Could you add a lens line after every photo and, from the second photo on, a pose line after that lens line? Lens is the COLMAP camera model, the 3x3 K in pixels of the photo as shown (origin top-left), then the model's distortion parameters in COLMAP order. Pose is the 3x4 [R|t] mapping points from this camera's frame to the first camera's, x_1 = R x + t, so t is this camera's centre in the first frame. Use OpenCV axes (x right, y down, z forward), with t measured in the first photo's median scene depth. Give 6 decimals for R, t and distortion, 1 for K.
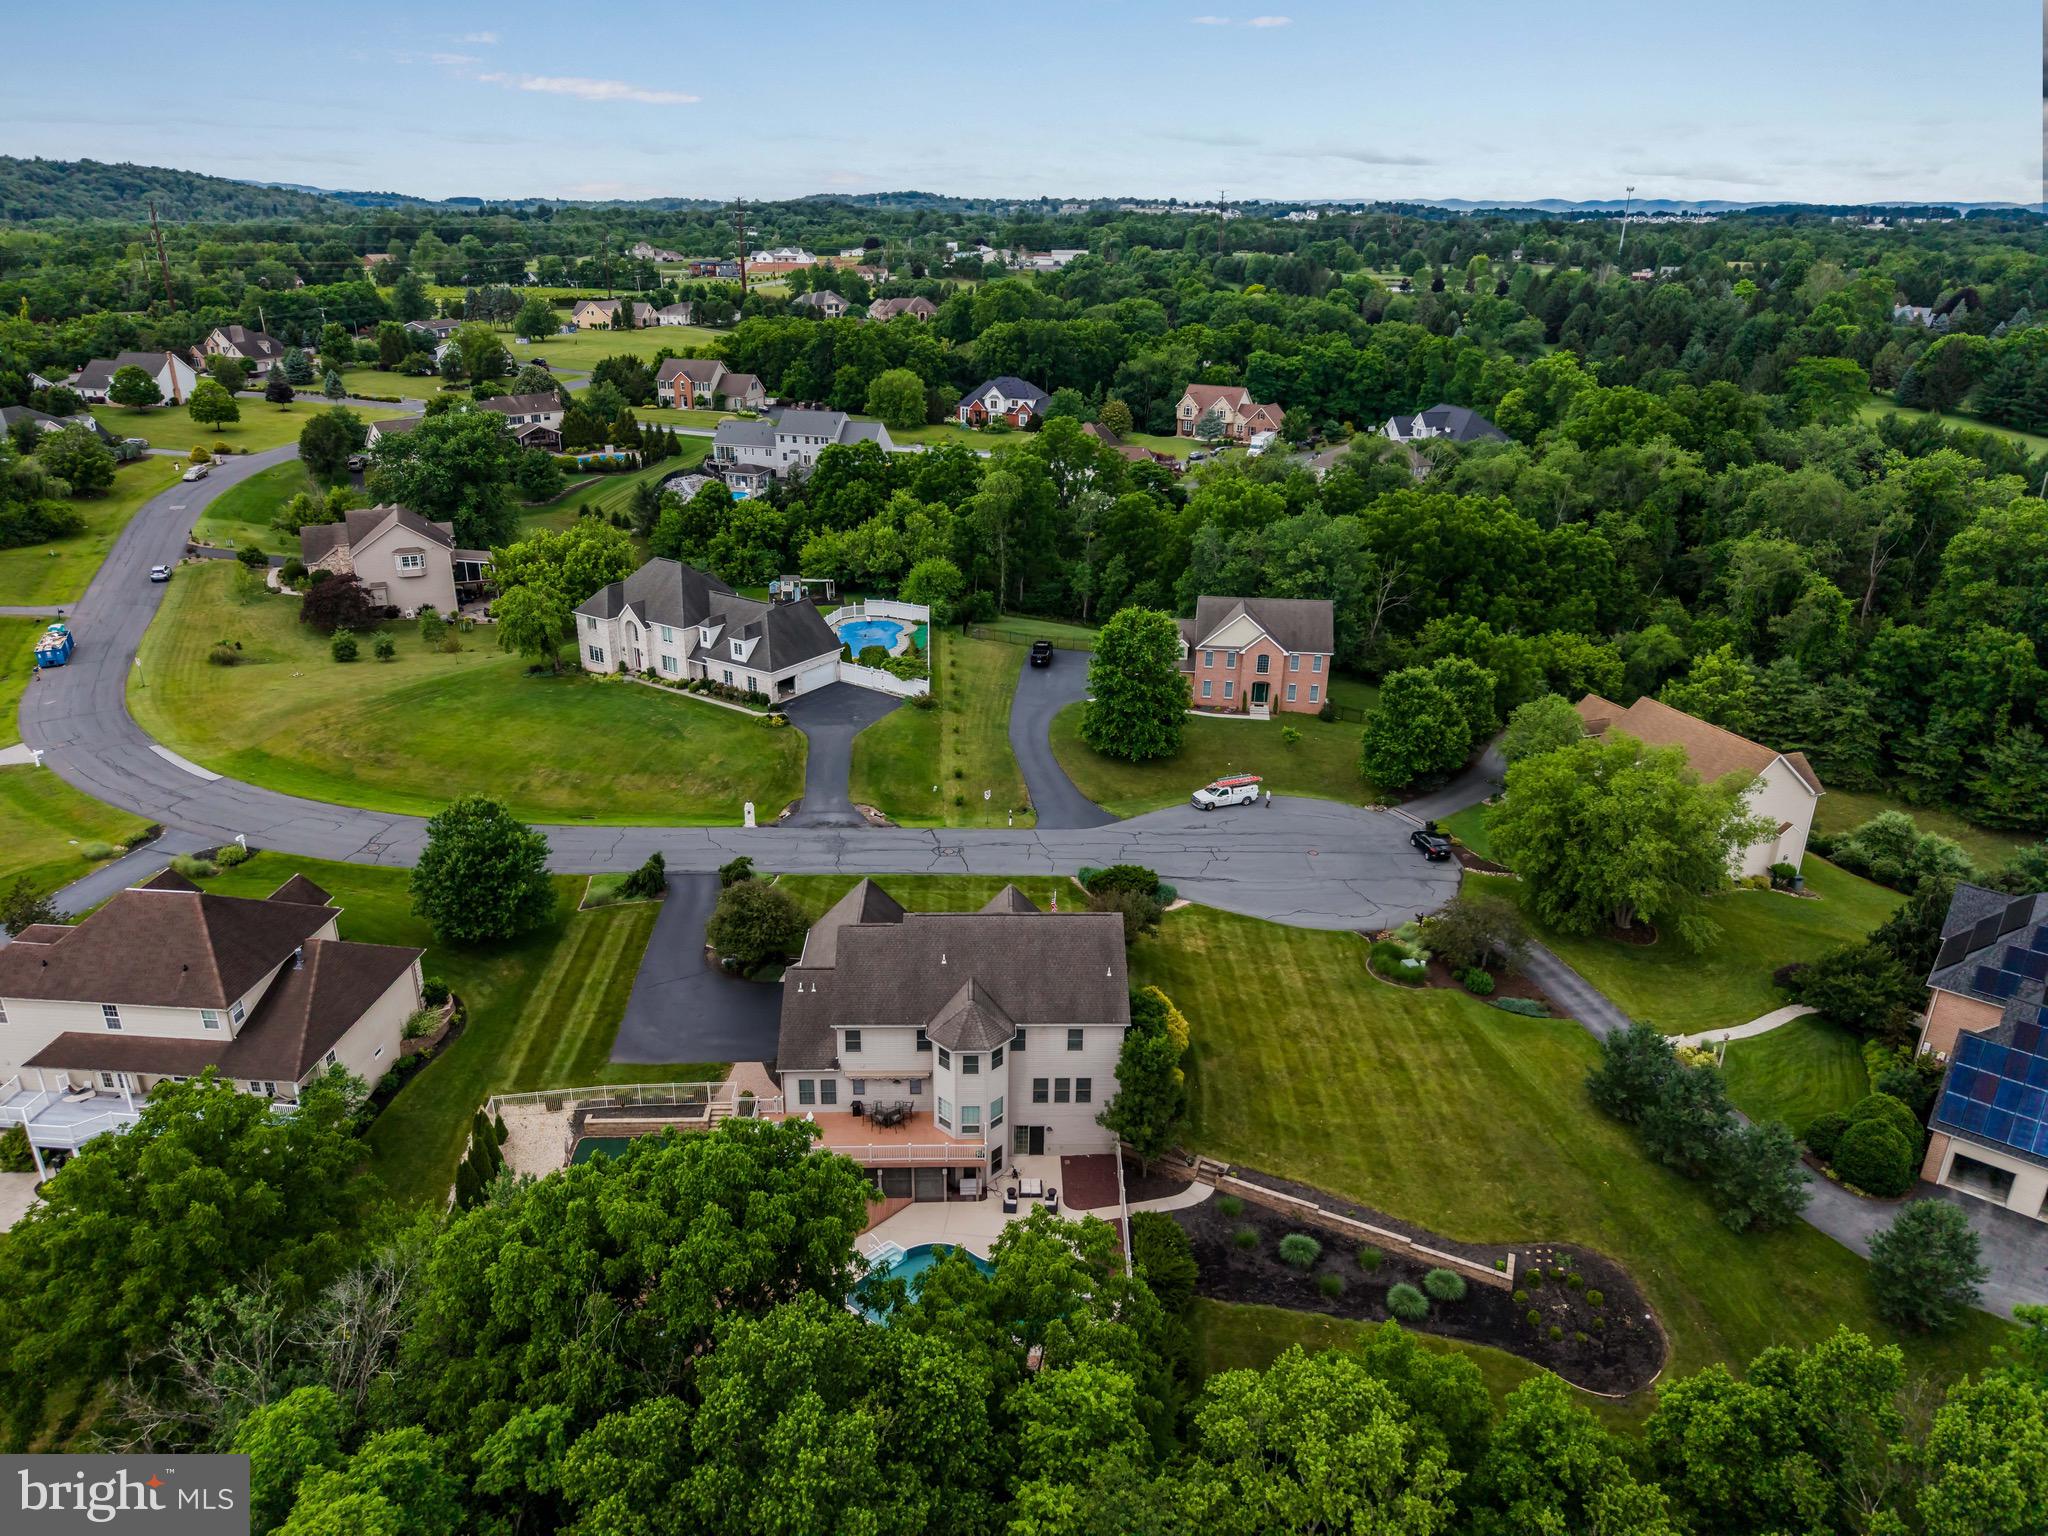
lens RADIAL K [[1367.9, 0, 1028.3], [0, 1367.9, 755.7], [0, 0, 1]] dist [0.022712, -0.024079]
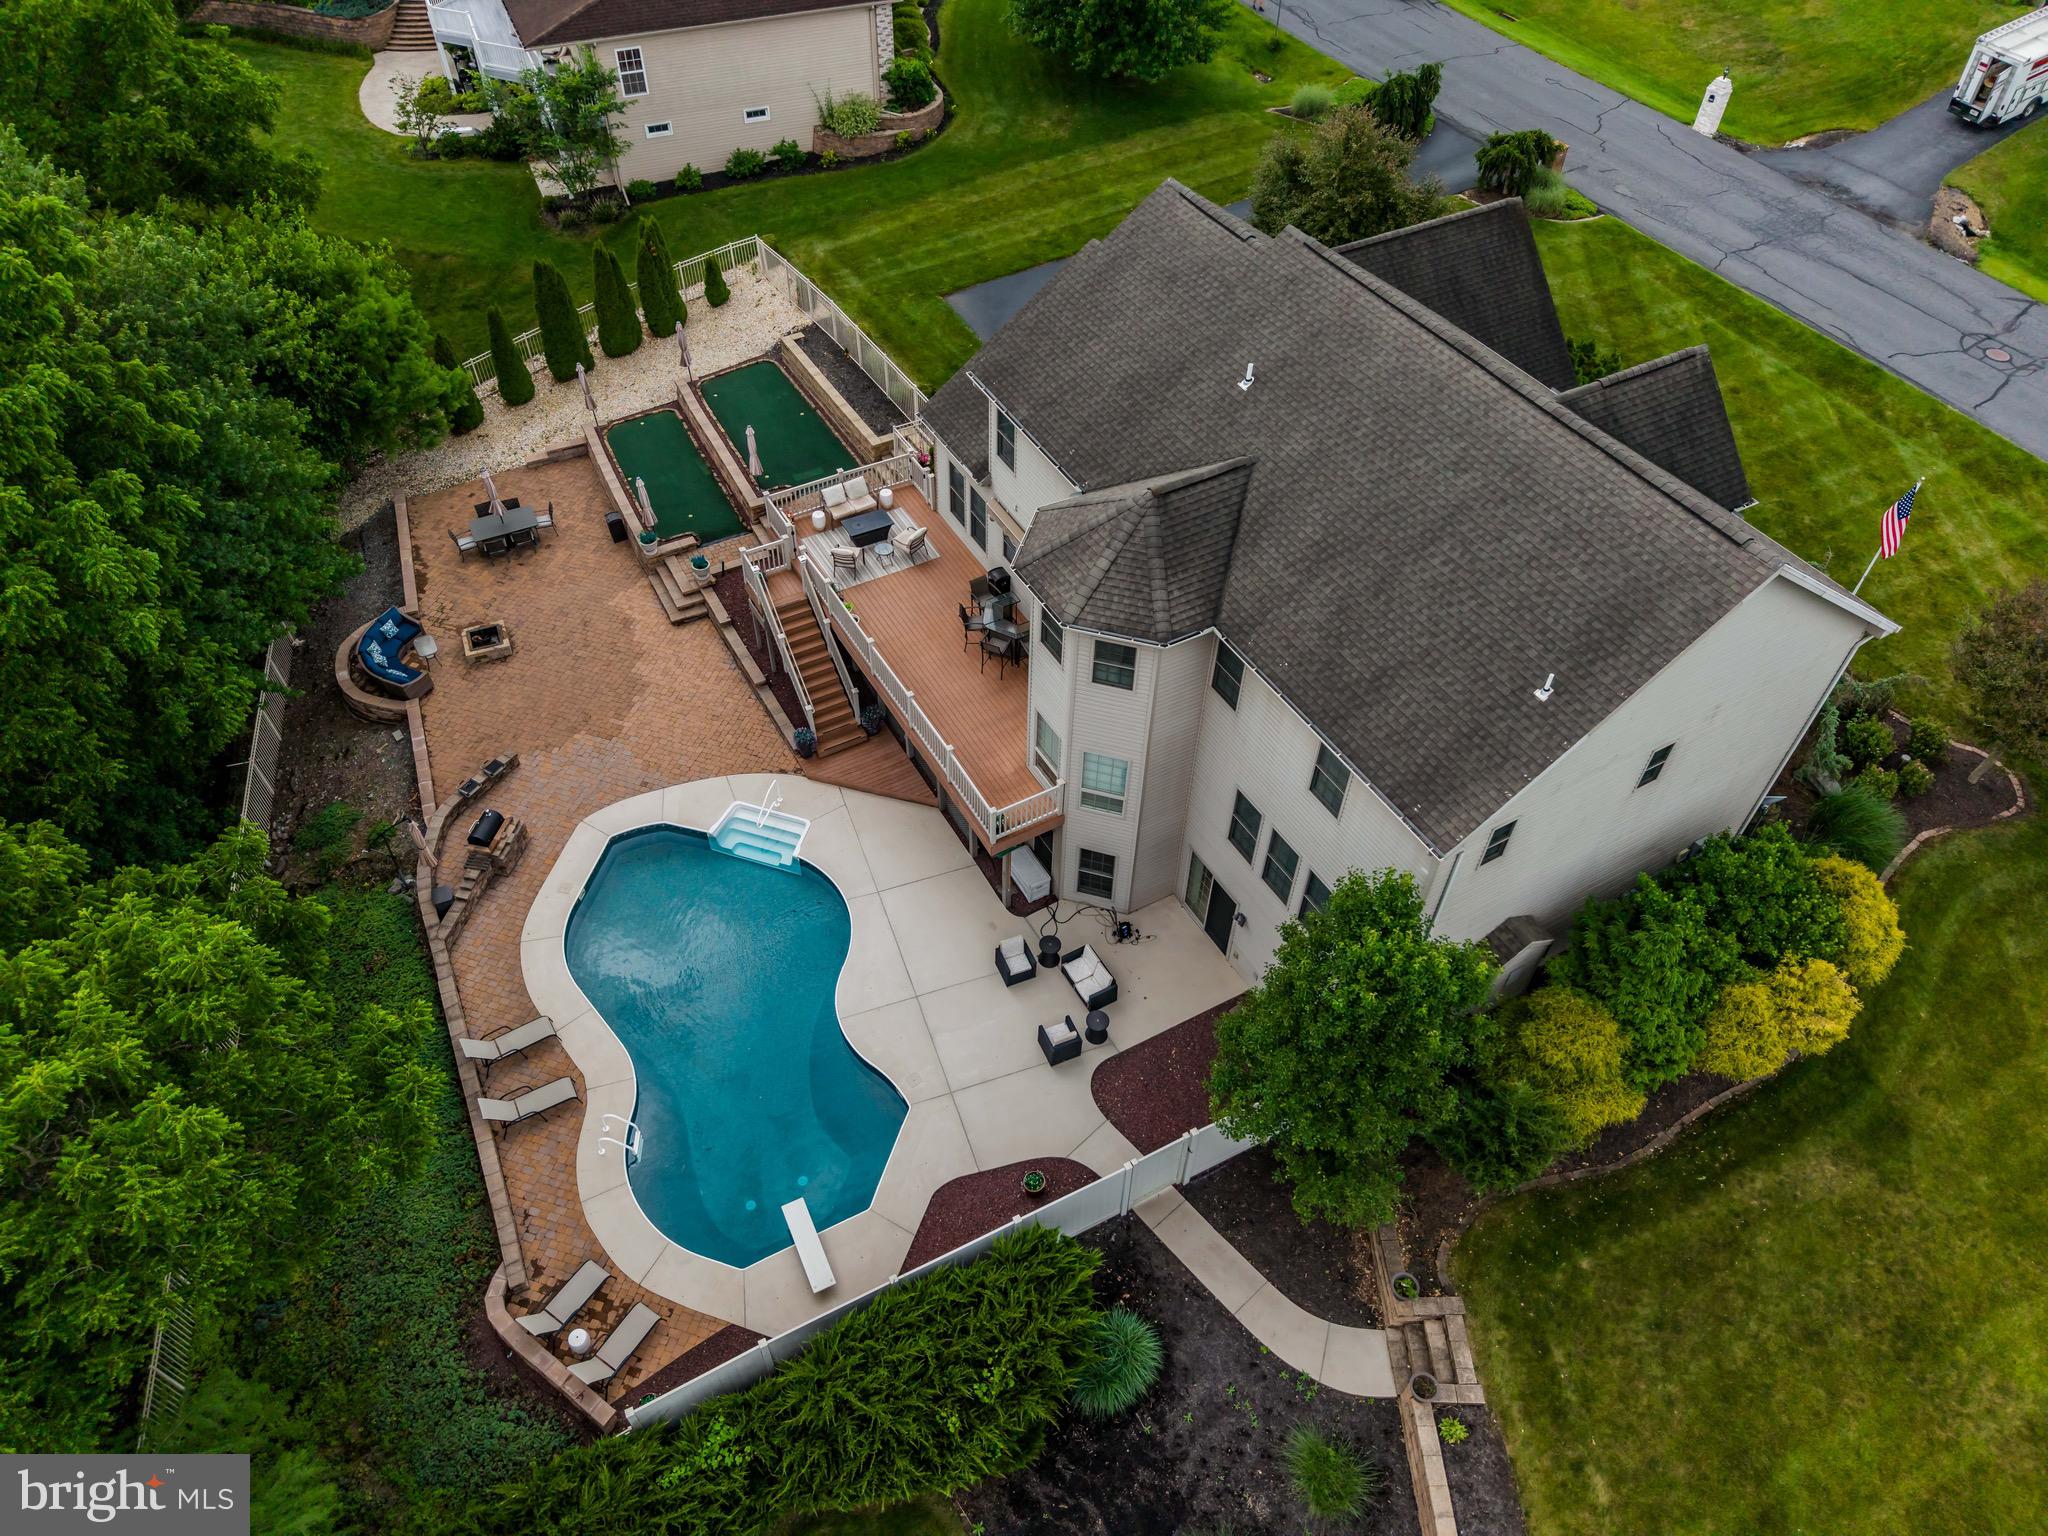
lens RADIAL K [[1367.9, 0, 1007.3], [0, 1367.9, 776.3], [0, 0, 1]] dist [0.022712, -0.024079]
pose [[0.458709, 0.650405, -0.605441, 0.102223], [-0.331290, 0.757407, 0.562656, 0.024397], [0.824520, -0.057519, 0.562902, 0.387531]]
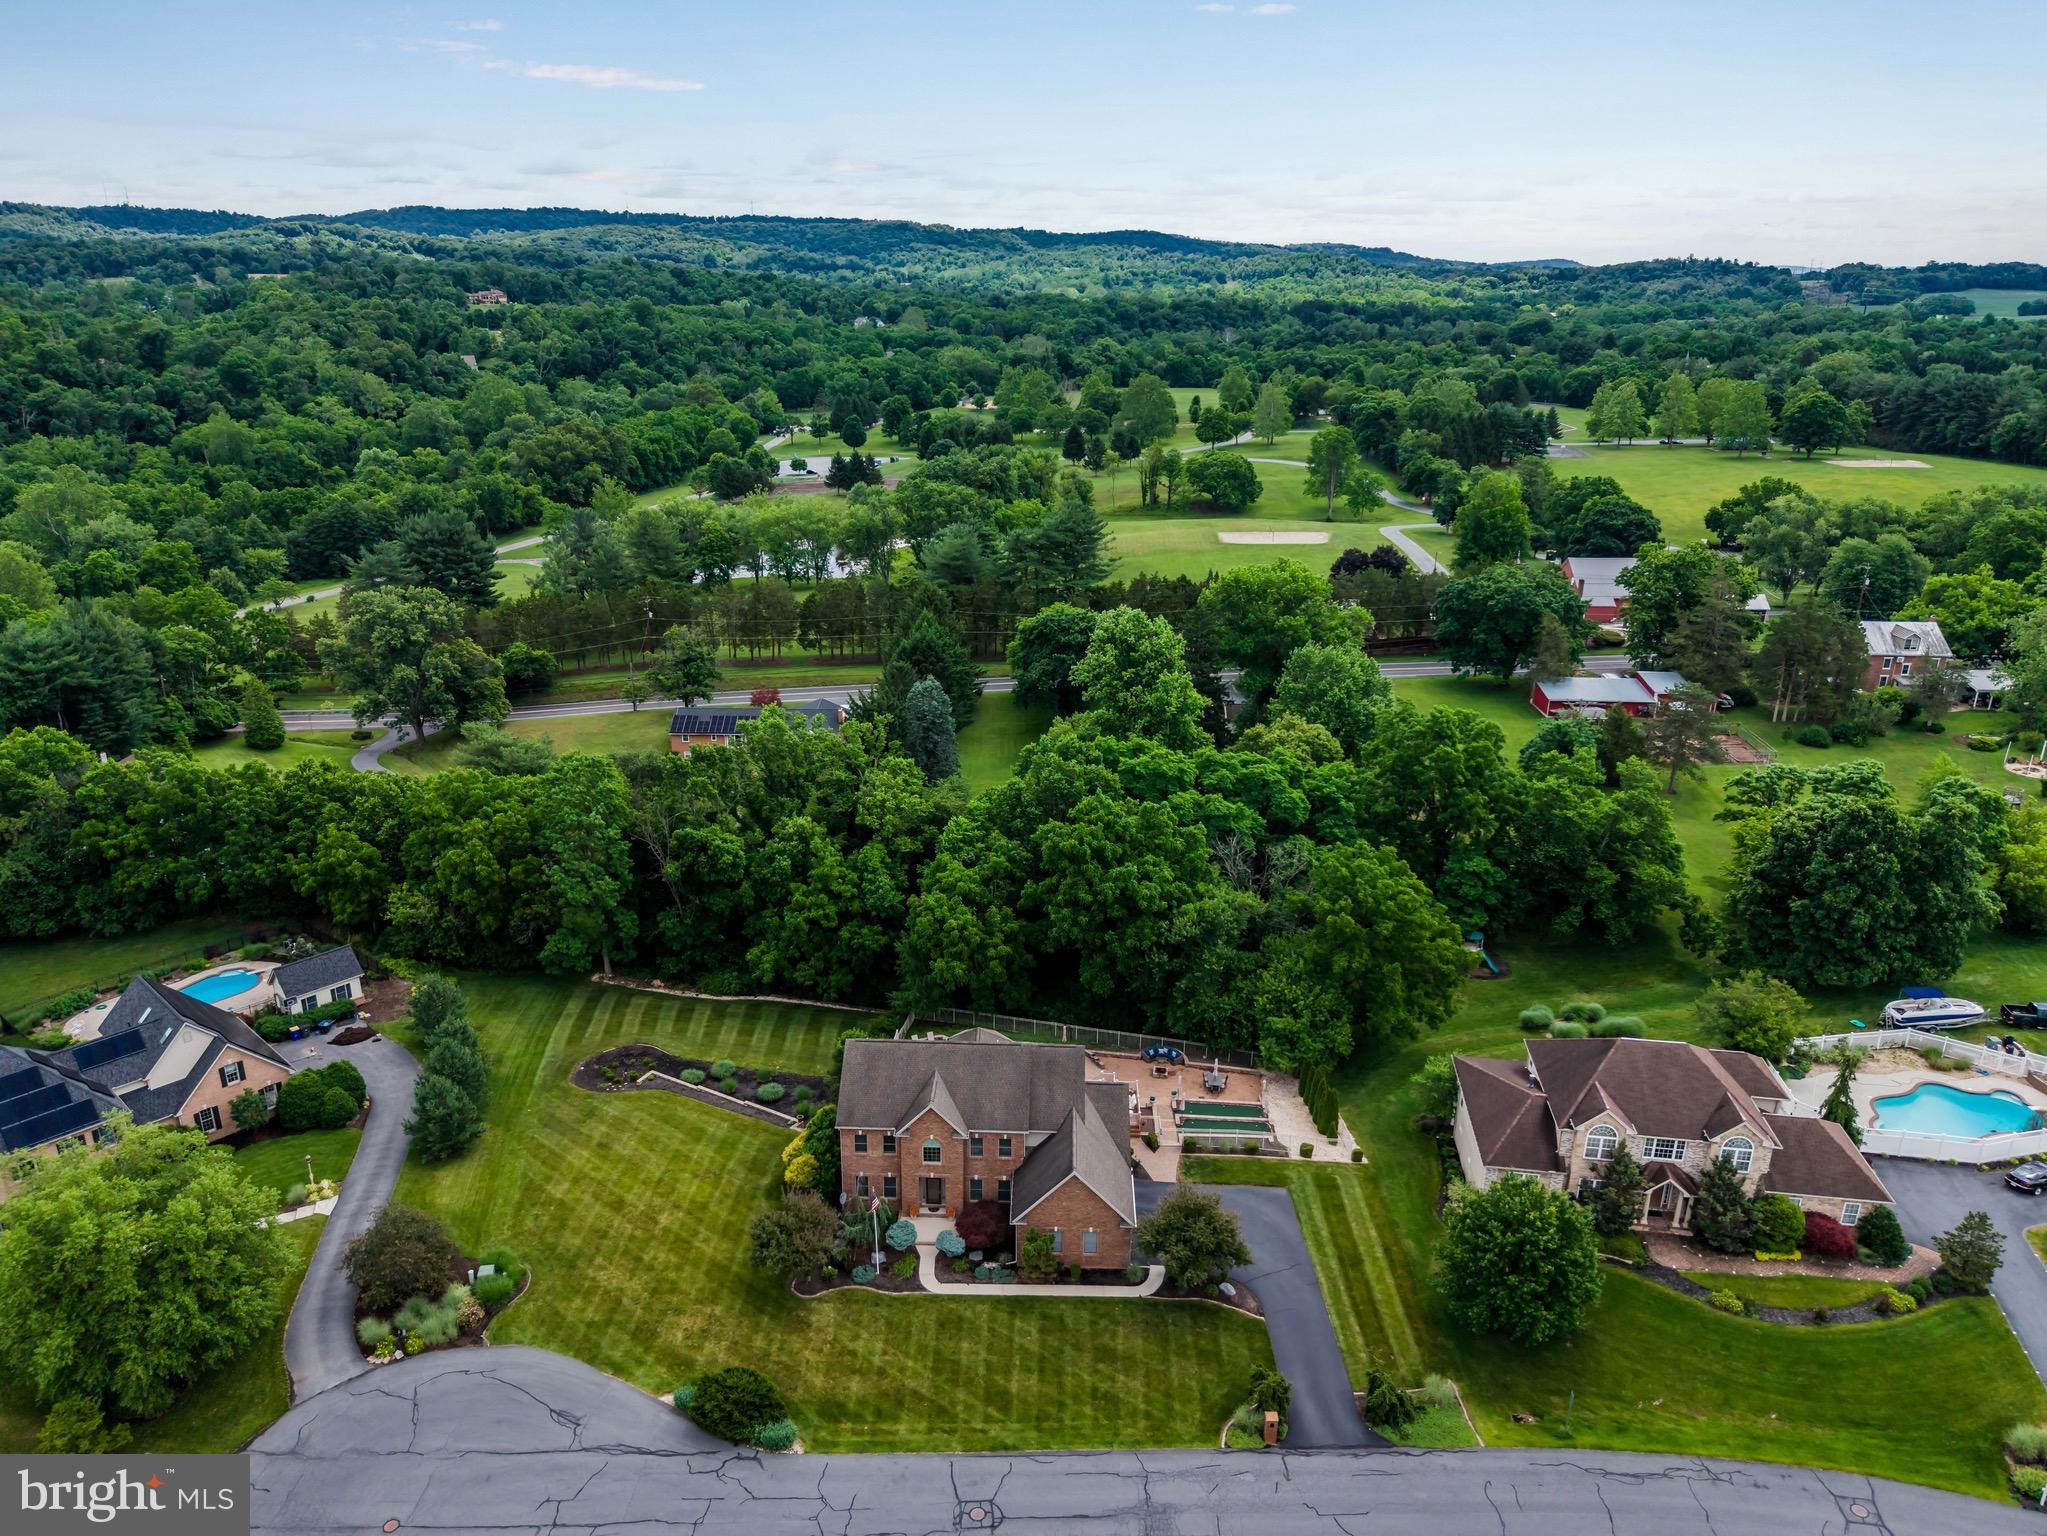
lens RADIAL K [[1431.2, 0, 1007.0], [0, 1431.2, 688.3], [0, 0, 1]] dist [0.024961, -0.028212]
pose [[-0.997250, -0.037051, 0.064187, -0.075503], [0.009814, 0.792423, 0.609894, -0.483619], [-0.073461, 0.608846, -0.789880, 0.969495]]
